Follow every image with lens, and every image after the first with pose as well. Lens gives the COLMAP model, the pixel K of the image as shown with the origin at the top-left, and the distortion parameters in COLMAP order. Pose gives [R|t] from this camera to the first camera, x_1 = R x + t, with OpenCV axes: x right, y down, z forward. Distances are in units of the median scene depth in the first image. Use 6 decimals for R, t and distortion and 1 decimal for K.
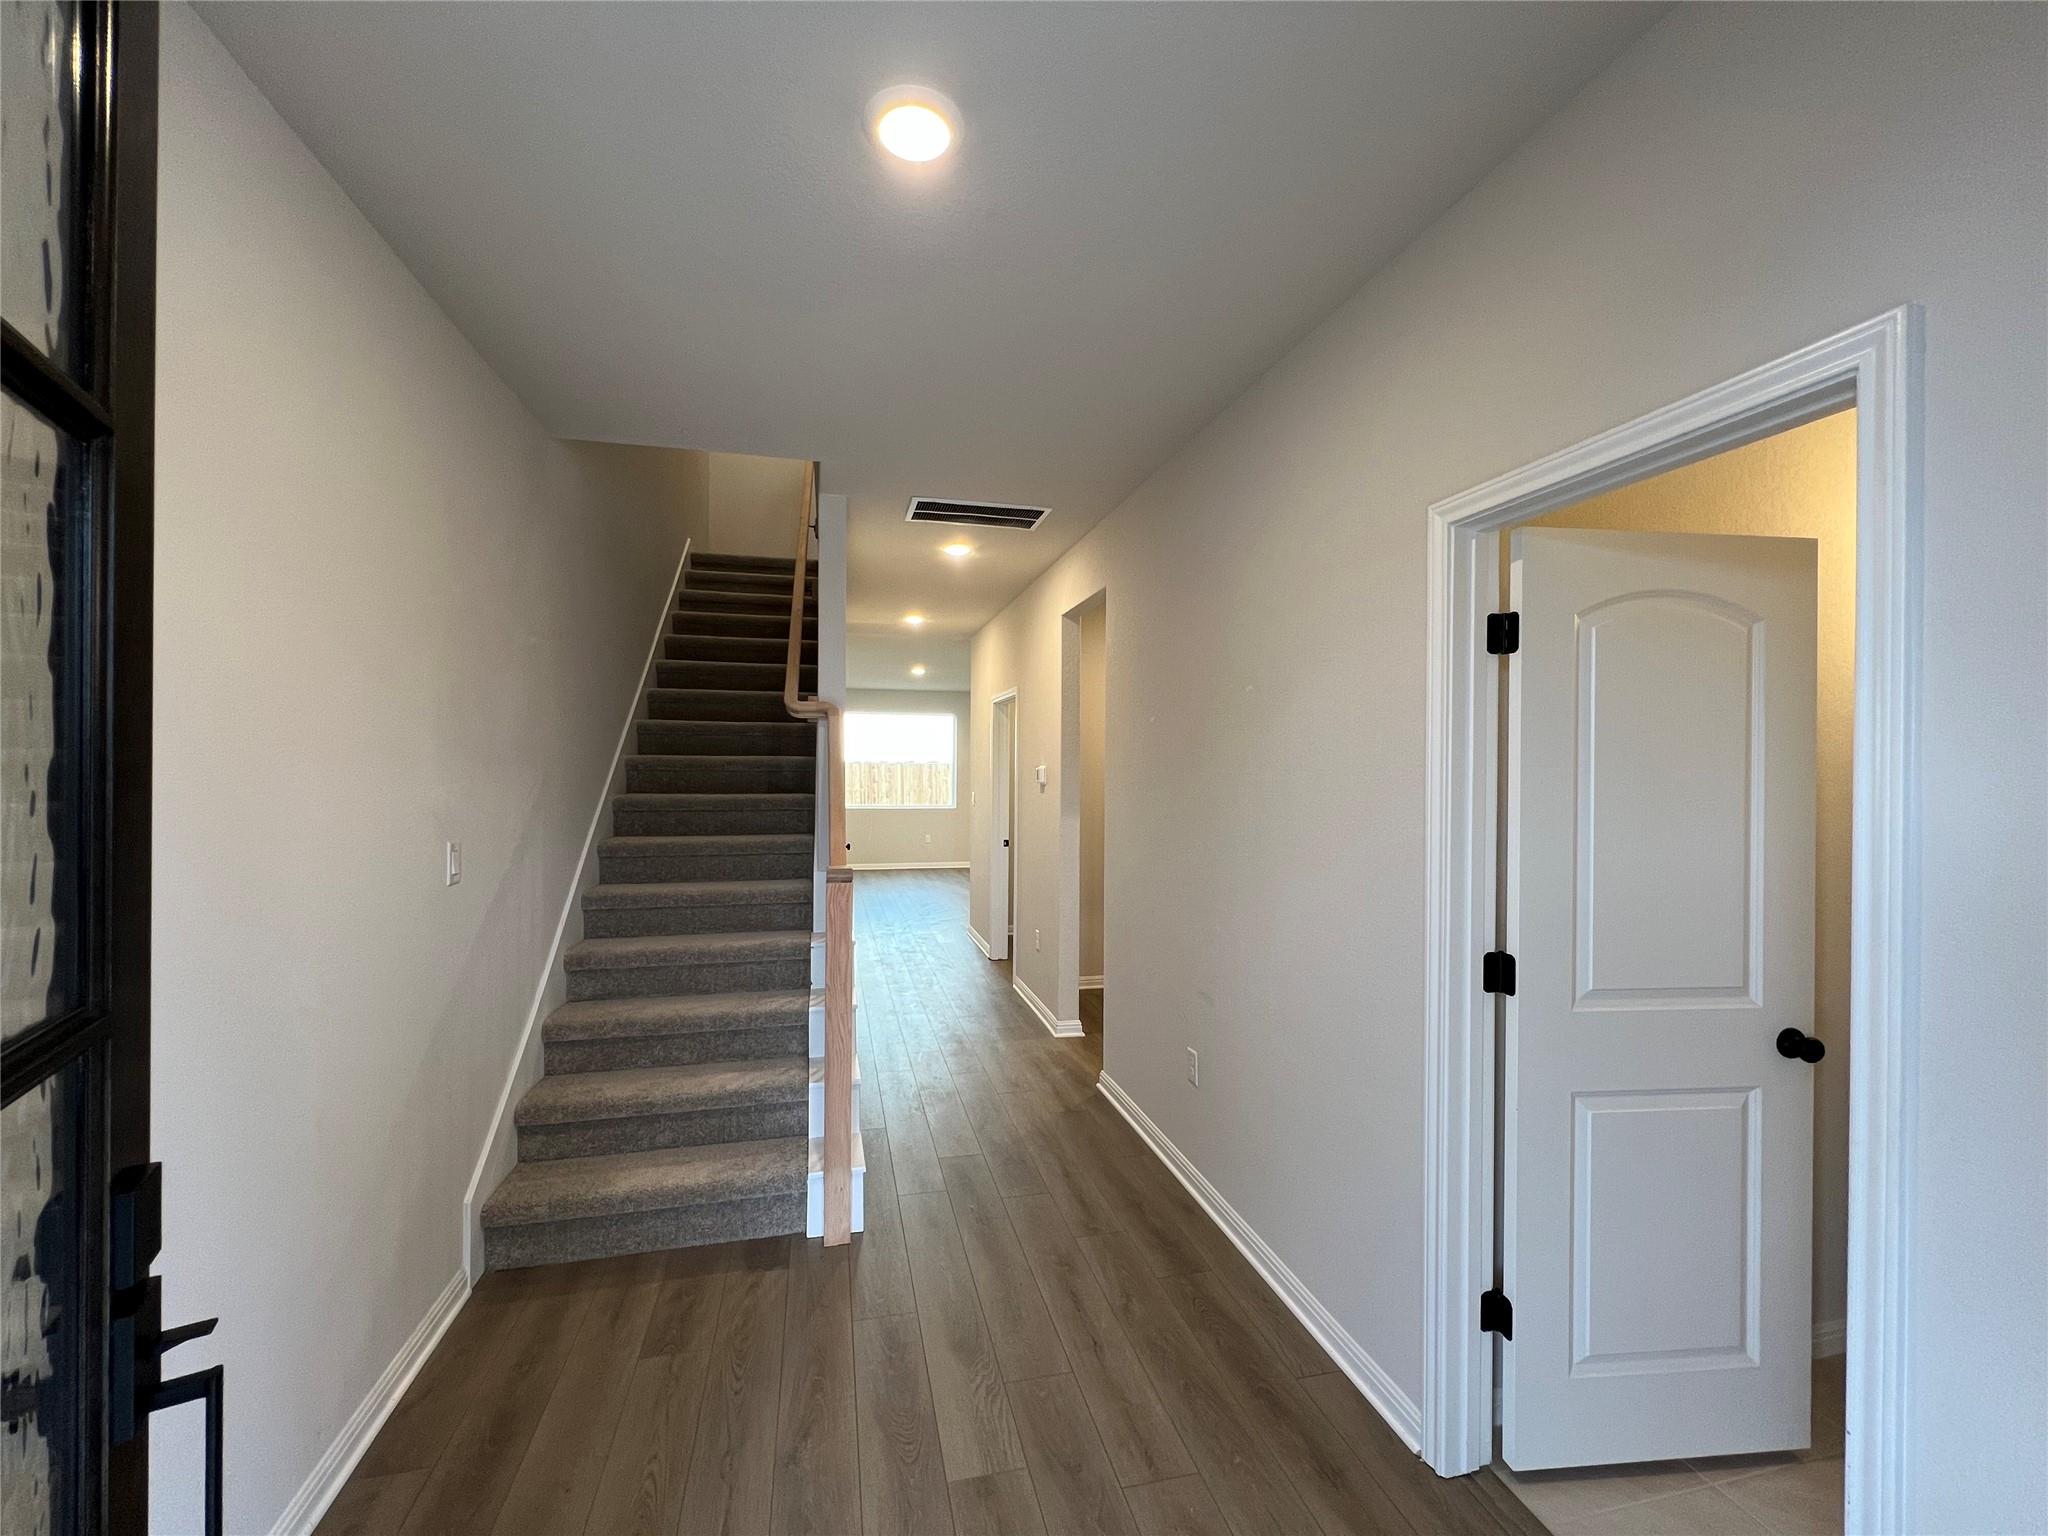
lens RADIAL K [[833.7, 0, 1014.4], [0, 833.7, 773.3], [0, 0, 1]] dist [0.000120, 0.001418]
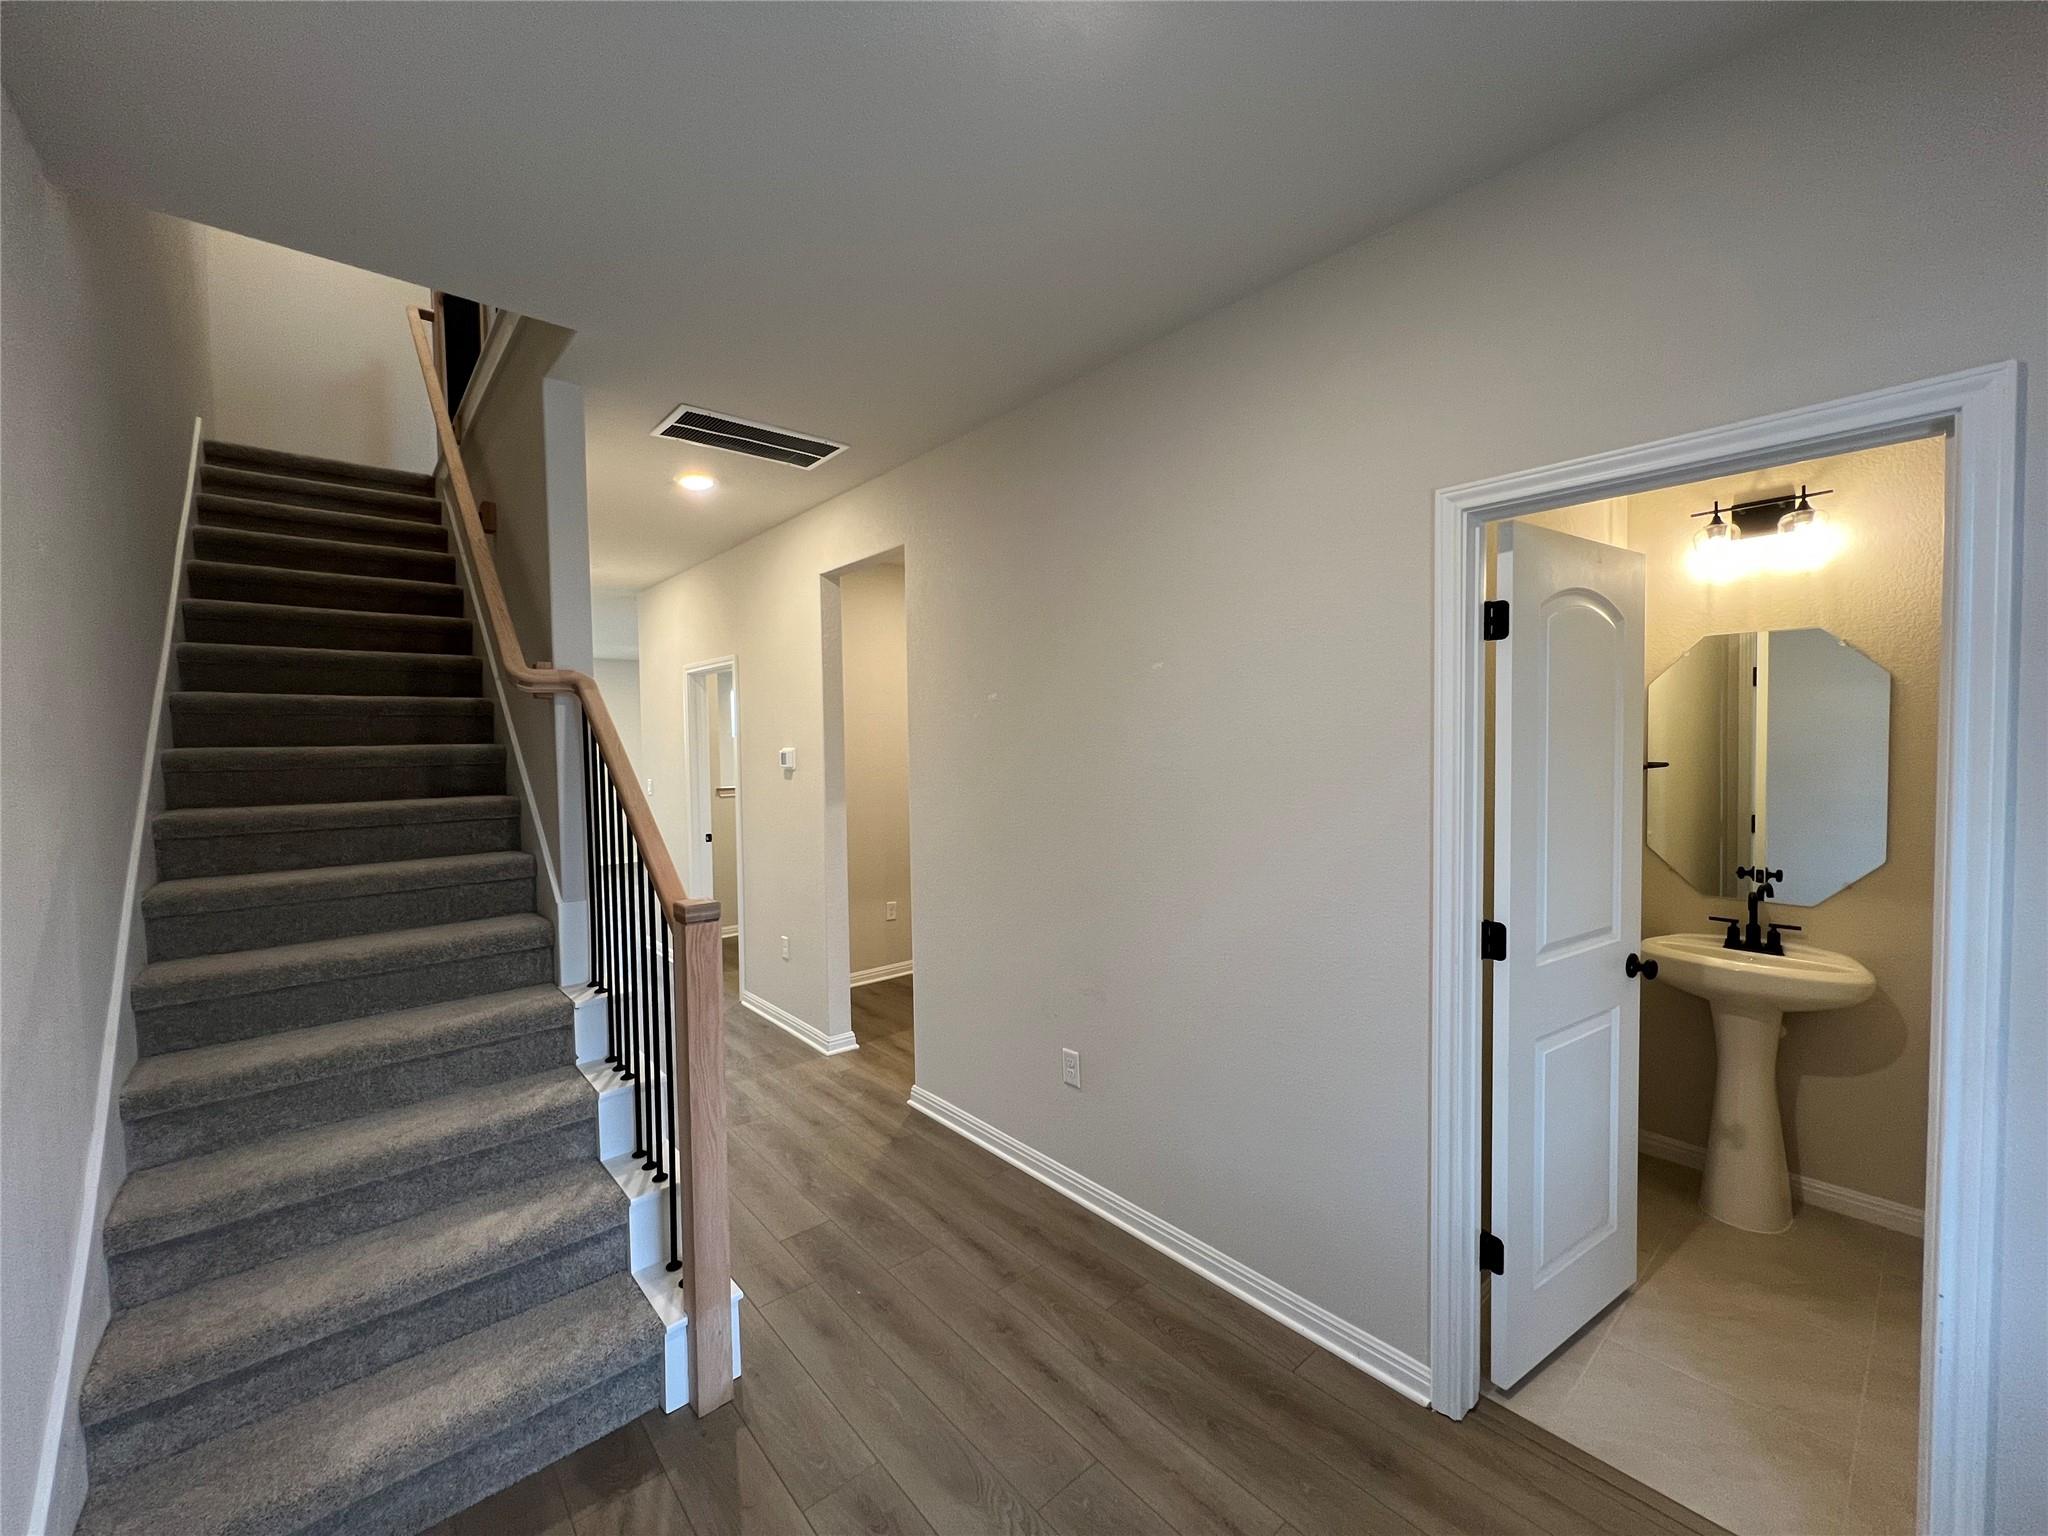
lens RADIAL K [[833.7, 0, 1022.5], [0, 833.7, 771.8], [0, 0, 1]] dist [0.000120, 0.001418]
pose [[0.884864, -0.037994, 0.464298, -0.253635], [0.023144, 0.999023, 0.037643, -0.017779], [-0.465275, -0.022563, 0.884879, 0.198579]]
